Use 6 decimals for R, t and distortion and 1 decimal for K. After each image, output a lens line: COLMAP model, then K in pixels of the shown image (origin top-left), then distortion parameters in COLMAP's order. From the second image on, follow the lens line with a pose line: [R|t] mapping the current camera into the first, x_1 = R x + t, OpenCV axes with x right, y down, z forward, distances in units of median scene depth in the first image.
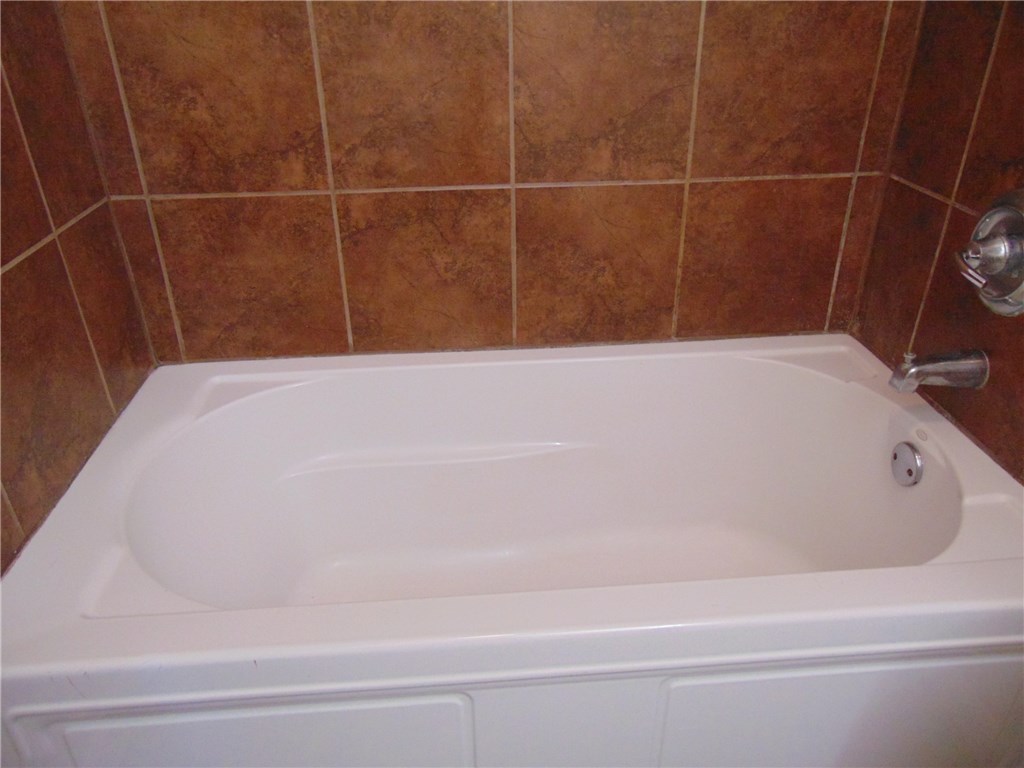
lens RADIAL K [[759.8, 0, 512.0], [0, 759.8, 384.0], [0, 0, 1]] dist [-0.011995, 0.003113]
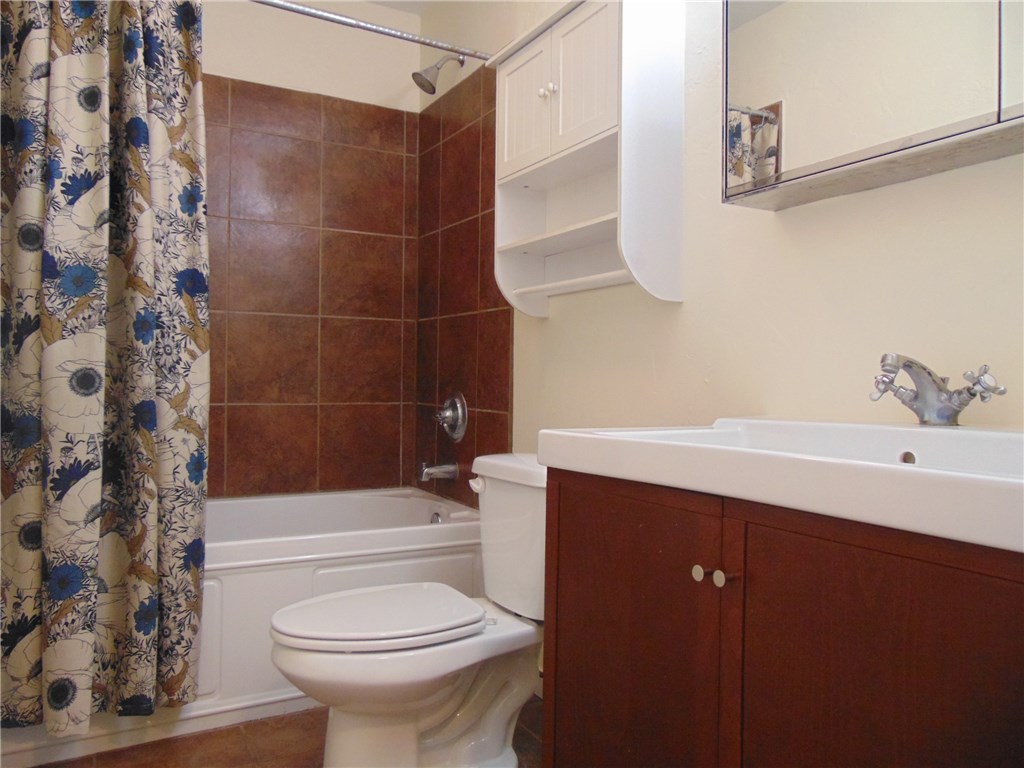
lens RADIAL K [[759.8, 0, 512.0], [0, 759.8, 384.0], [0, 0, 1]] dist [-0.011995, 0.003113]
pose [[0.910229, 0.022734, 0.413481, -0.133203], [0.174370, 0.884617, -0.432491, 0.641849], [-0.375604, 0.465764, 0.801240, -0.819759]]
